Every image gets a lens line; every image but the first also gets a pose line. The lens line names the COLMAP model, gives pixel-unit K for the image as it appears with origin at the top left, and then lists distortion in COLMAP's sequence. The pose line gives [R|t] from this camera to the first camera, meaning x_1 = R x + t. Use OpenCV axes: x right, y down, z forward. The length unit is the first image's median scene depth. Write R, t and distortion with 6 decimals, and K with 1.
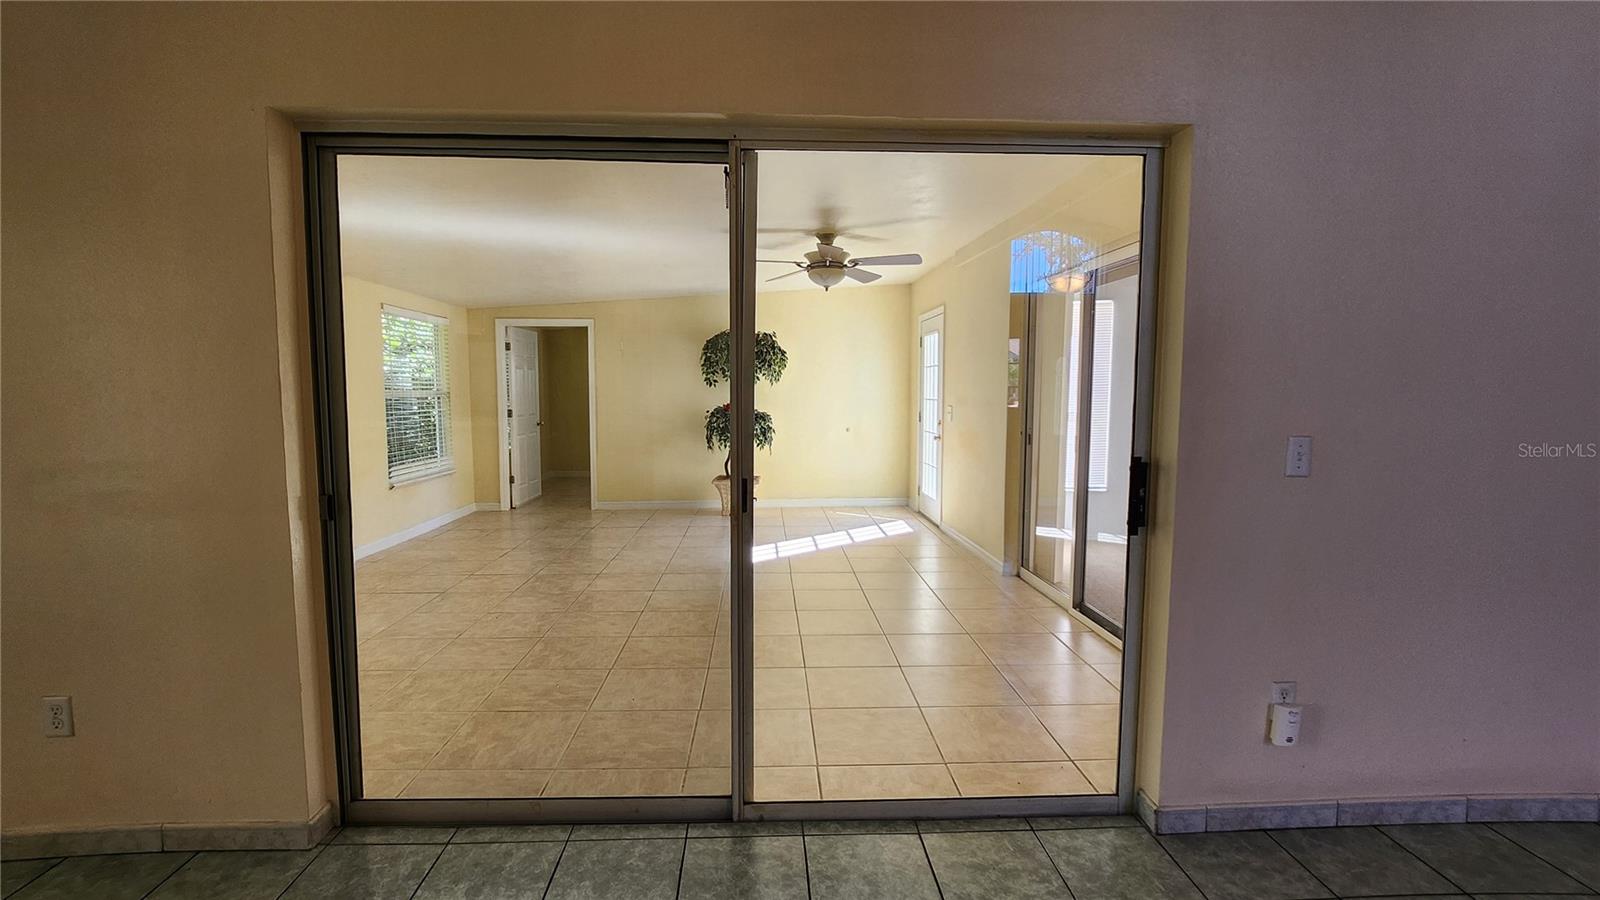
lens RADIAL K [[739.7, 0, 800.0], [0, 739.7, 454.5], [0, 0, 1]] dist [-0.014166, -0.001158]
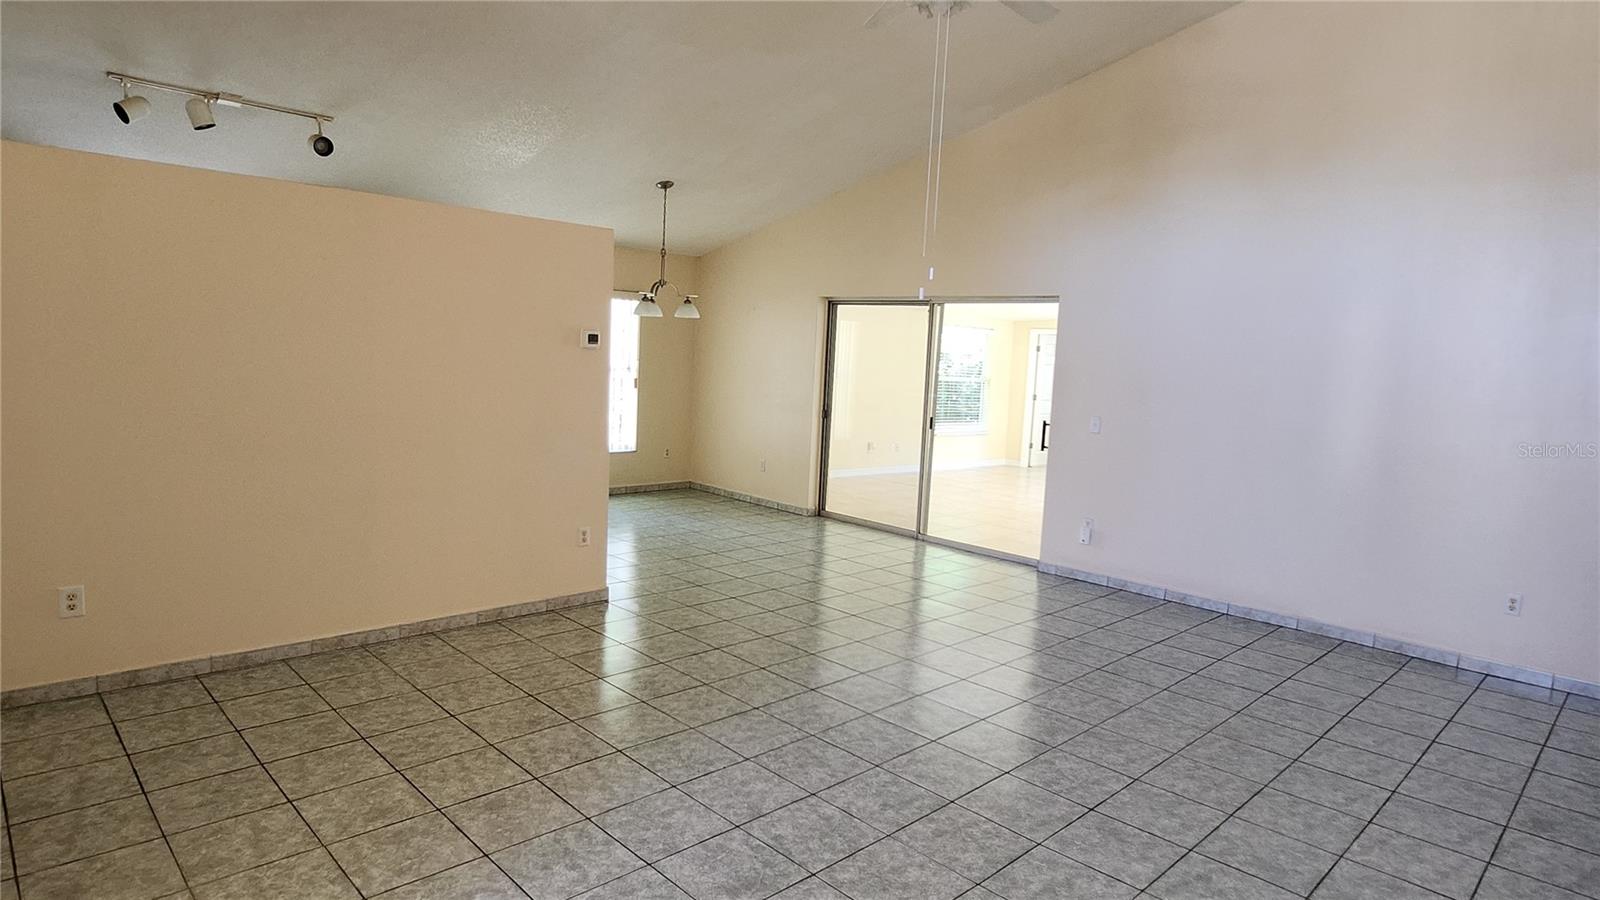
lens RADIAL K [[899.3, 0, 800.0], [0, 899.3, 450.0], [0, 0, 1]] dist [-0.018620, -0.000813]
pose [[0.661855, 0.109611, -0.741575, 0.621077], [-0.114163, 0.992451, 0.044802, 0.018103], [0.740888, 0.055008, 0.669372, -0.476747]]
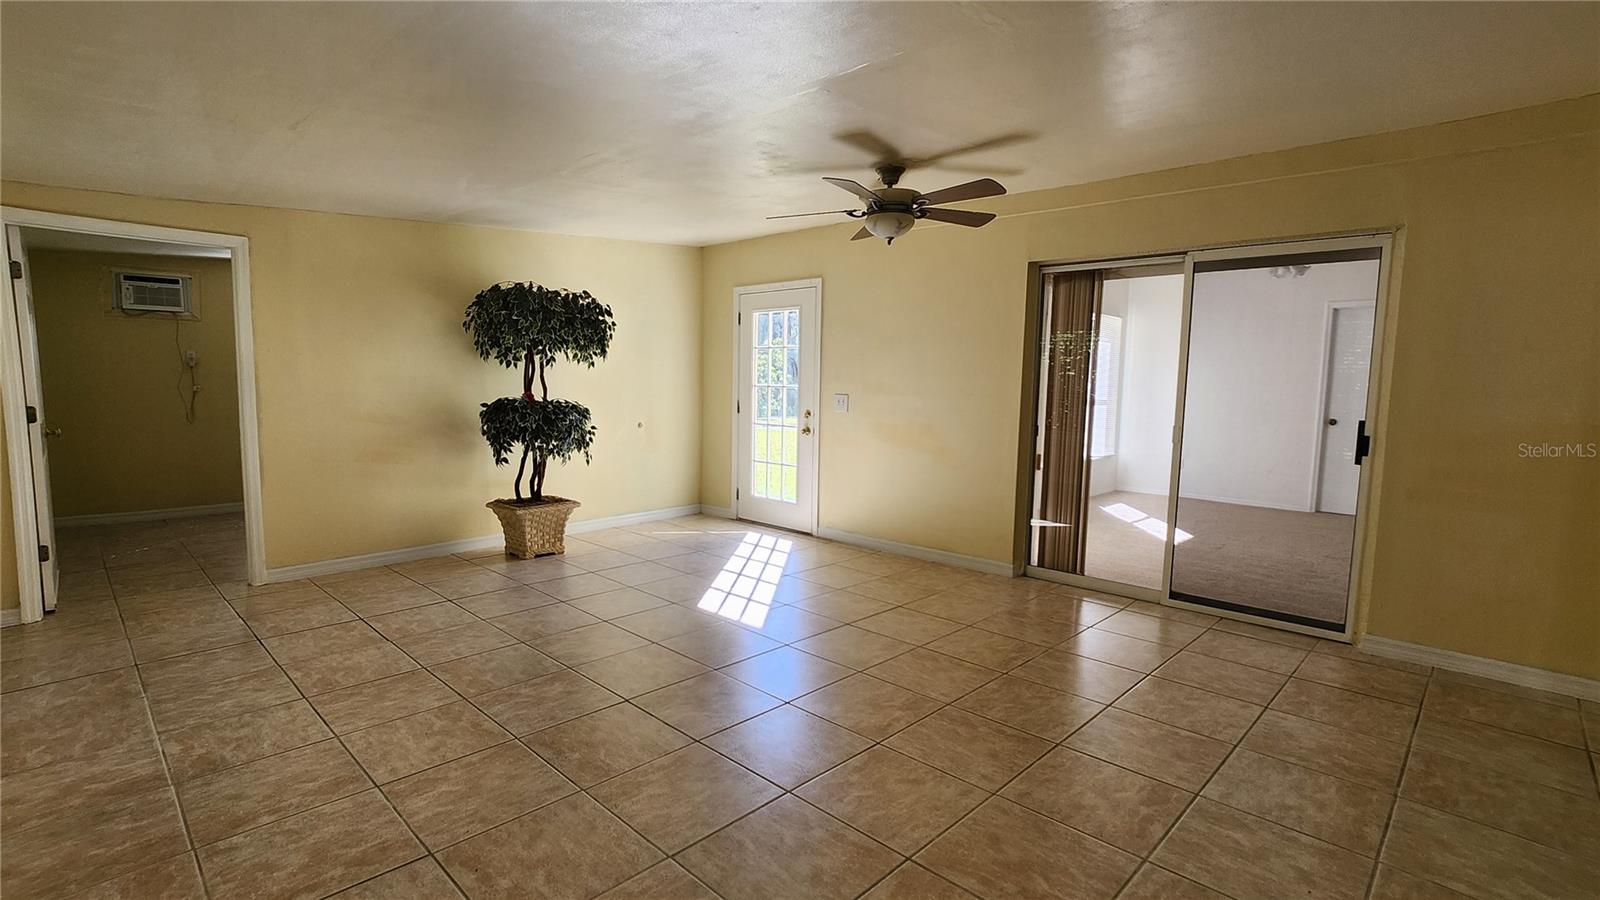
lens RADIAL K [[728.0, 0, 797.9], [0, 728.0, 465.3], [0, 0, 1]] dist [-0.017654, 0.000479]
pose [[0.732445, -0.069732, 0.677245, -0.381331], [0.045620, 0.997532, 0.053372, -0.028174], [-0.679296, -0.008196, 0.733819, 0.361892]]
